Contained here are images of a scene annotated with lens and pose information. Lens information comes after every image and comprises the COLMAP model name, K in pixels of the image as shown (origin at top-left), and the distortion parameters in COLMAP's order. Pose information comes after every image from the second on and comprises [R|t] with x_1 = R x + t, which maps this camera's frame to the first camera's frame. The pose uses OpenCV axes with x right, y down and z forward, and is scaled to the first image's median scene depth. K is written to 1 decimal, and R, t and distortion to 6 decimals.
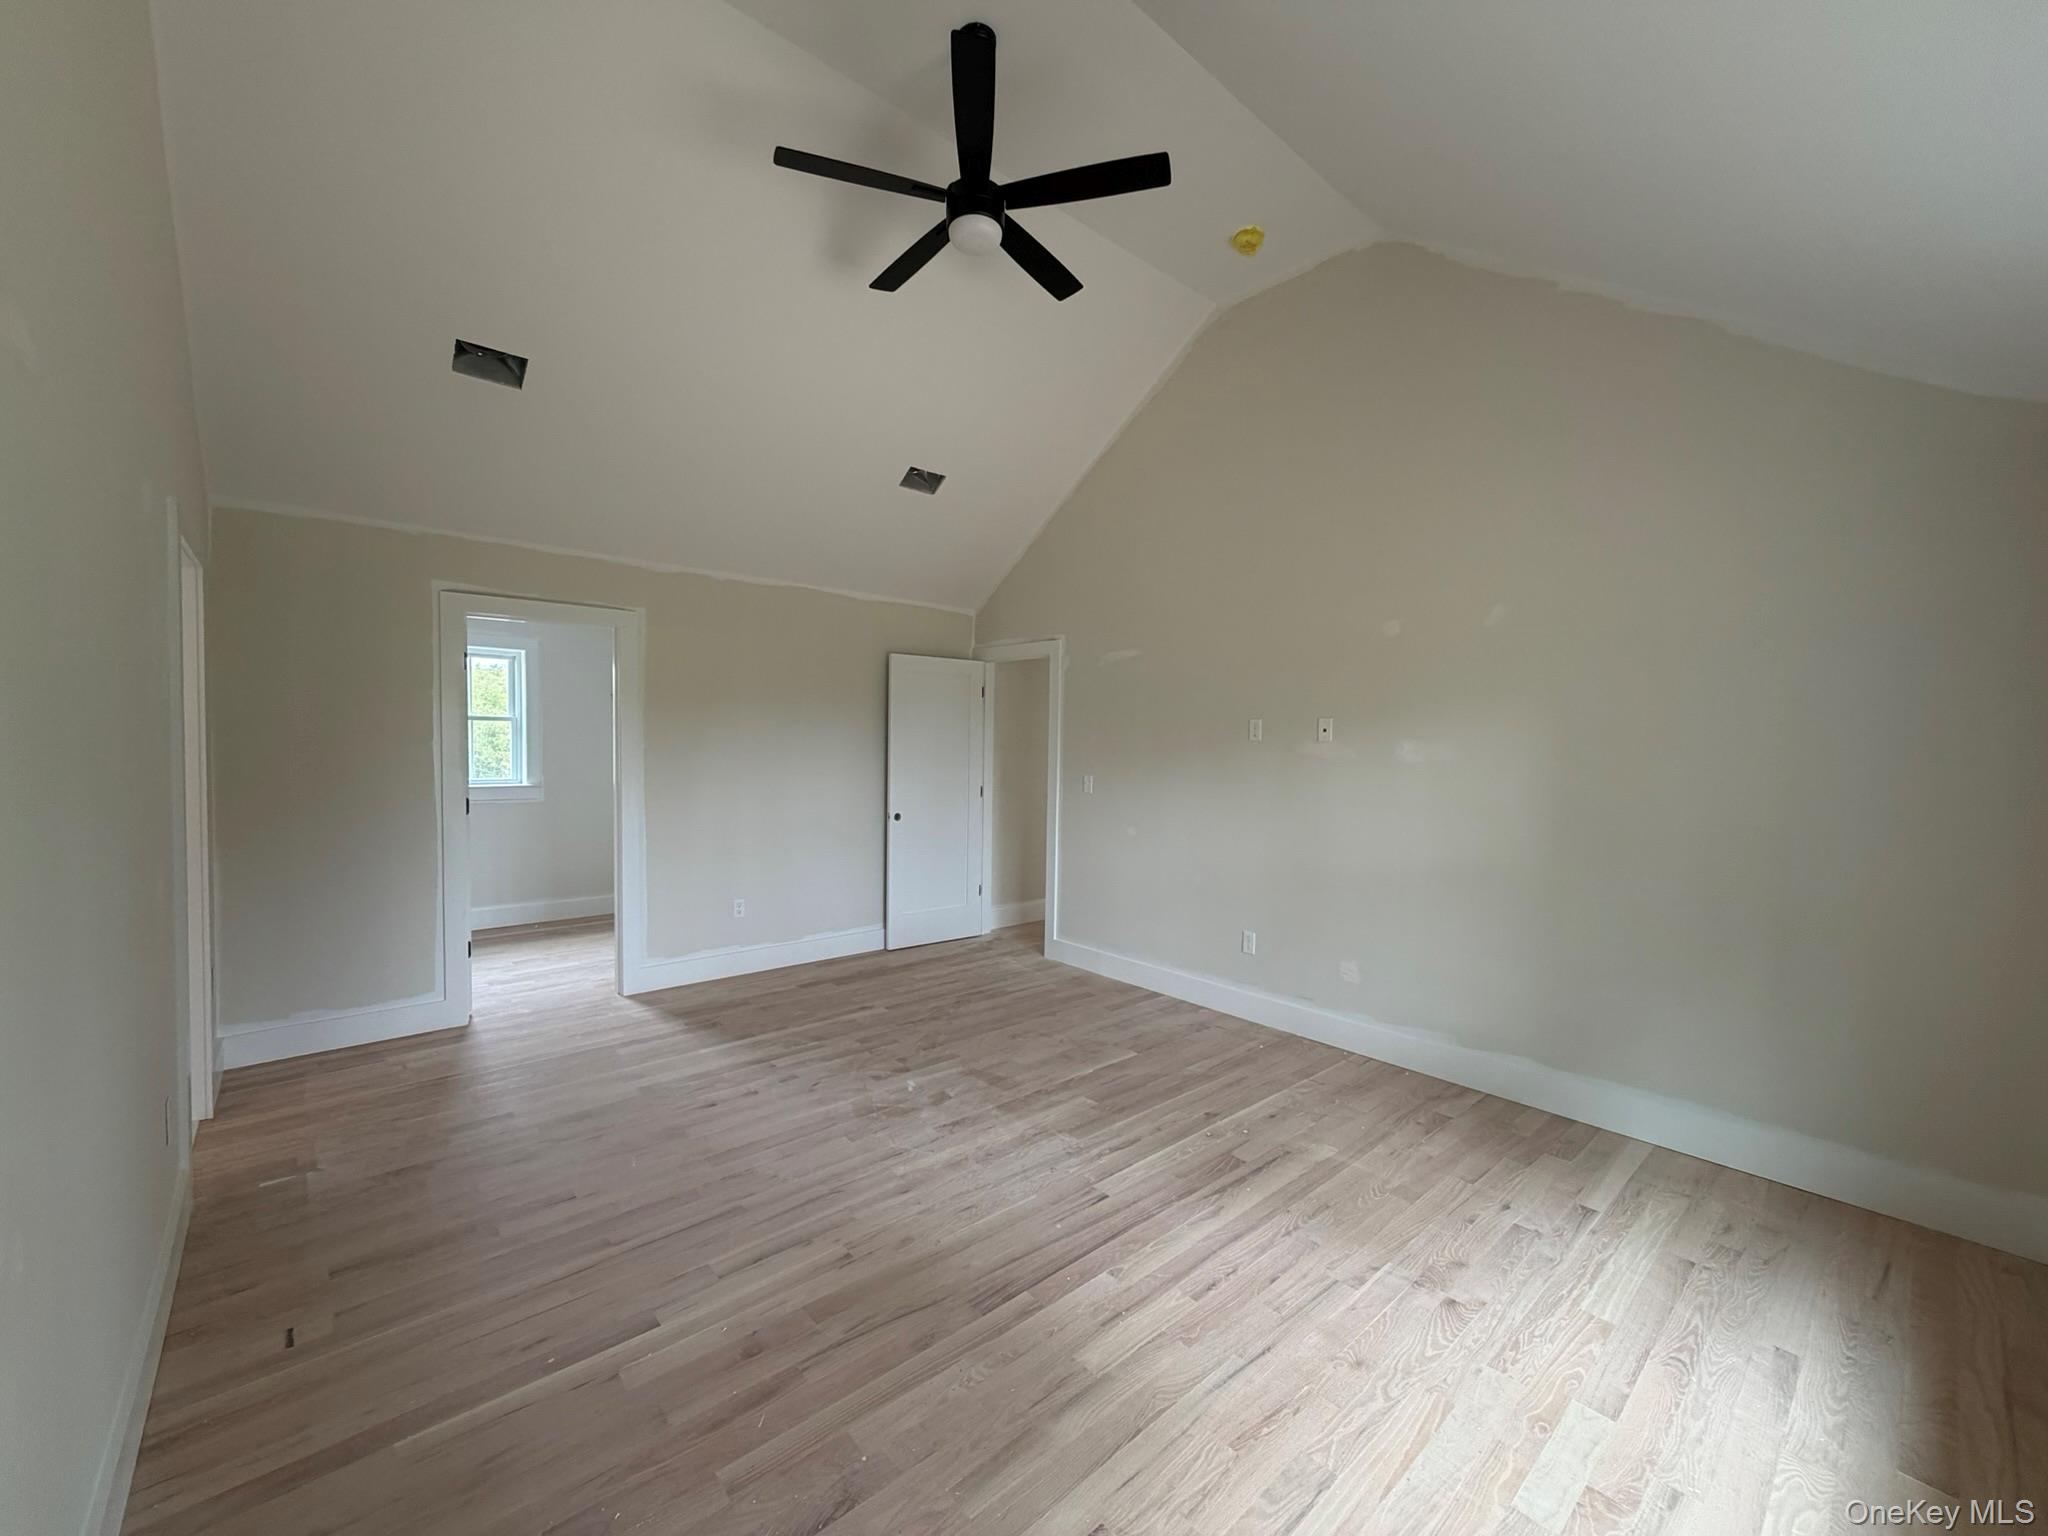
lens RADIAL K [[825.6, 0, 1021.9], [0, 825.6, 770.0], [0, 0, 1]] dist [0.003431, -0.000460]
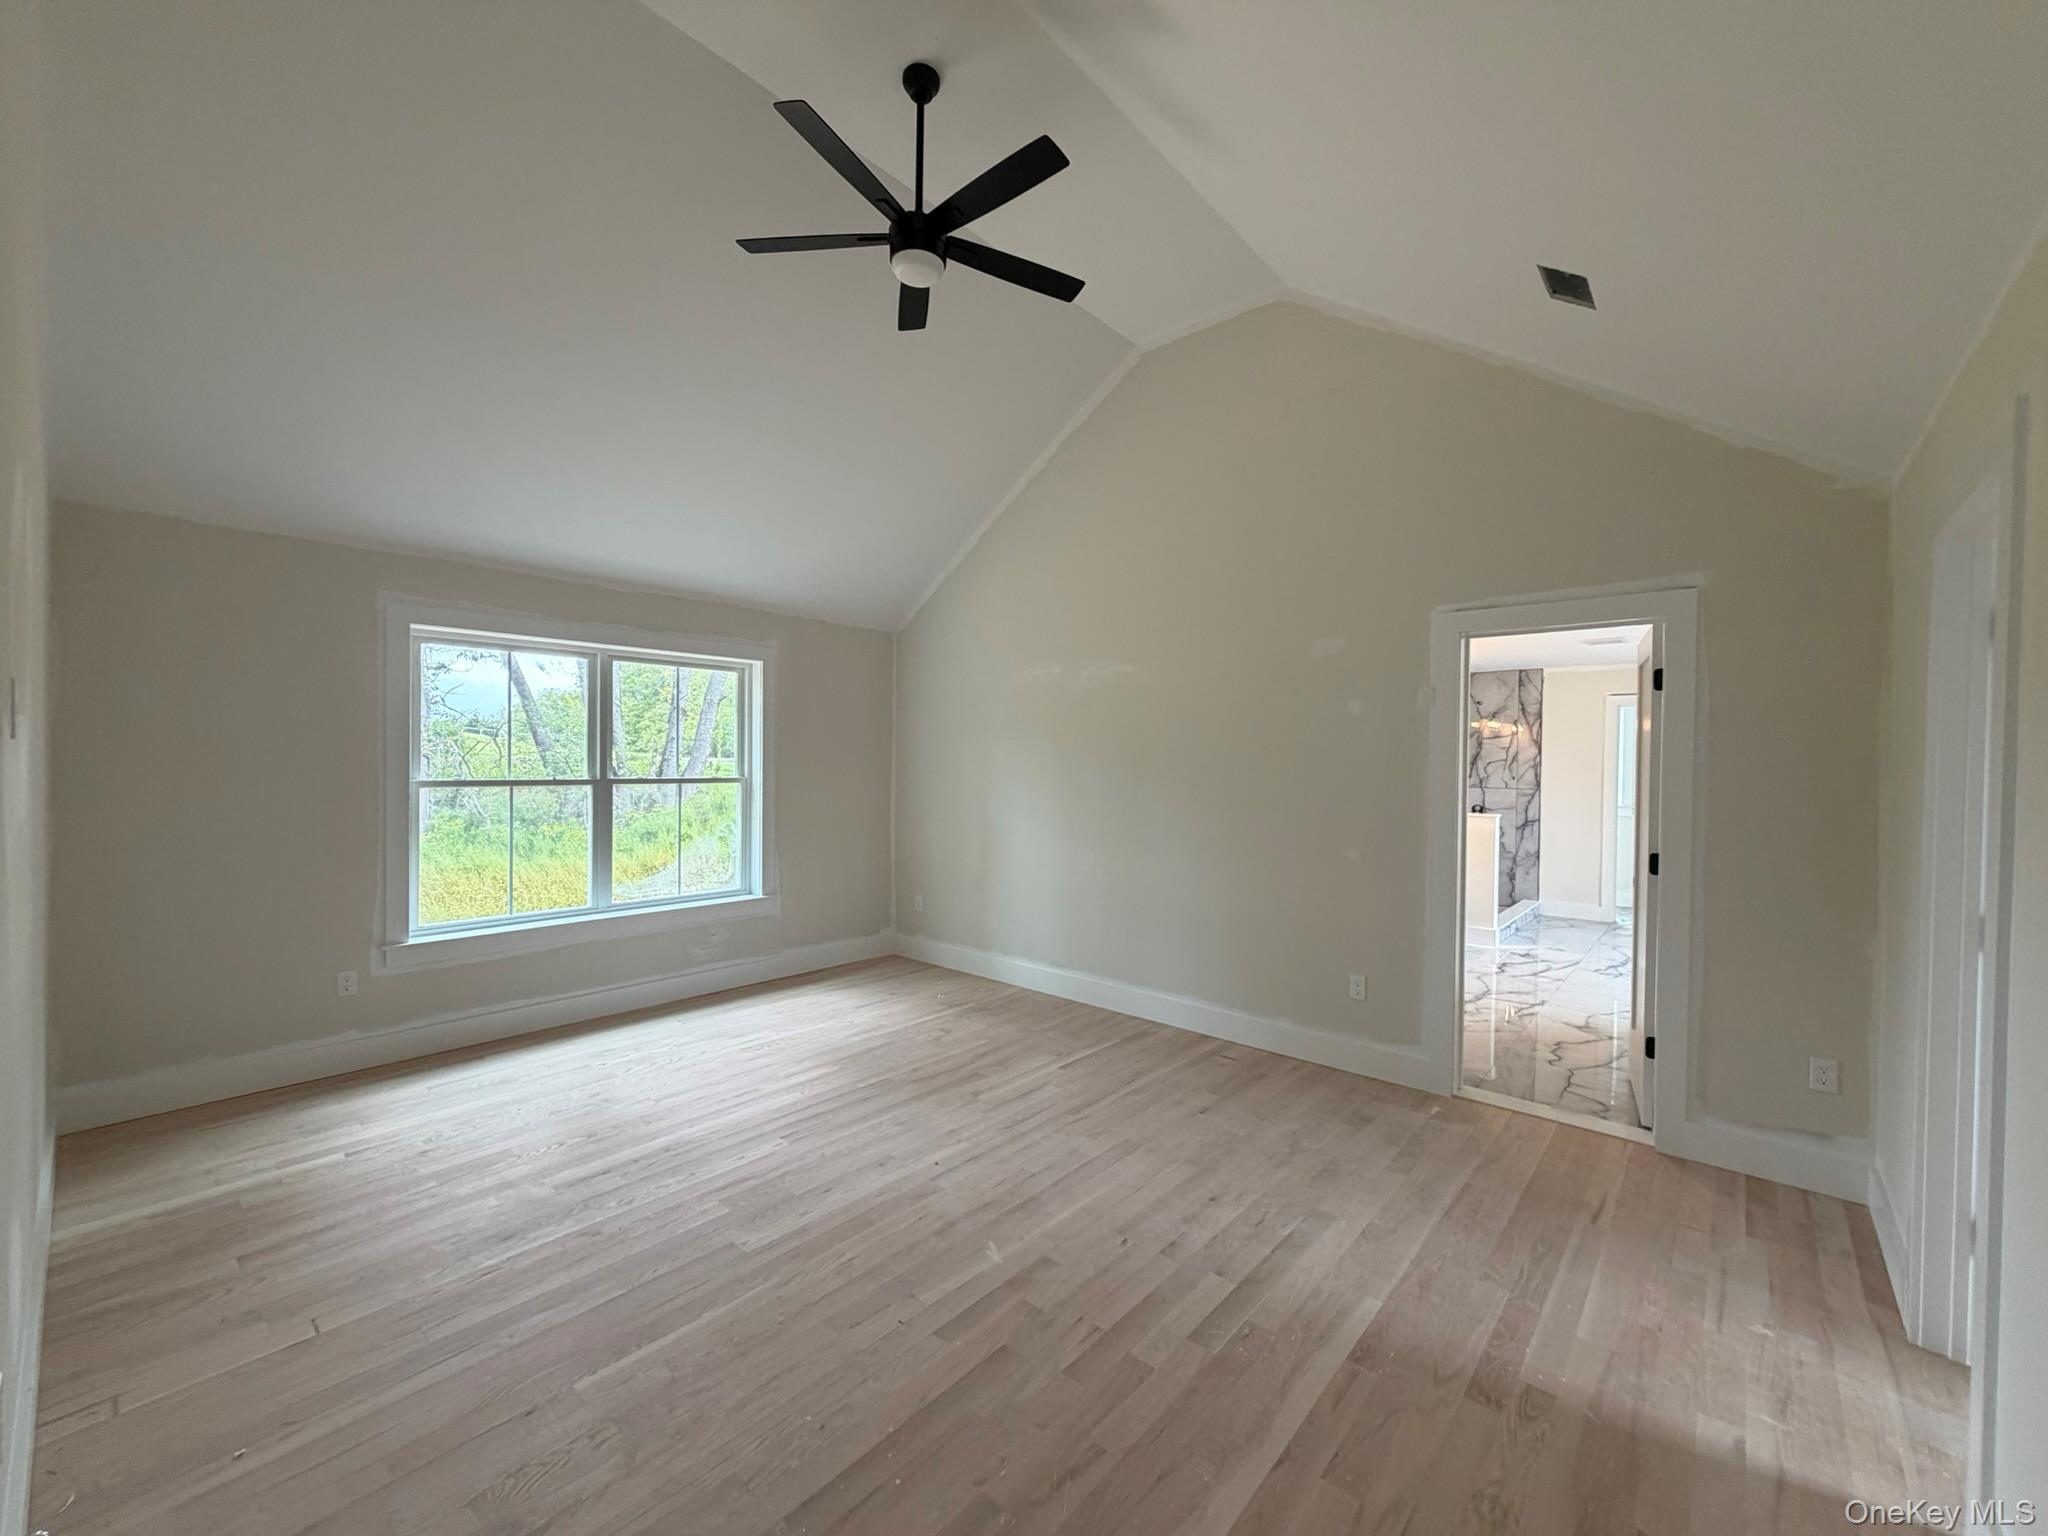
lens RADIAL K [[825.6, 0, 1020.1], [0, 825.6, 769.6], [0, 0, 1]] dist [0.003431, -0.000460]
pose [[-0.992559, -0.026161, -0.118920, -0.068514], [-0.031858, 0.998421, 0.046262, -0.066207], [0.117522, 0.049706, -0.991826, 1.823503]]
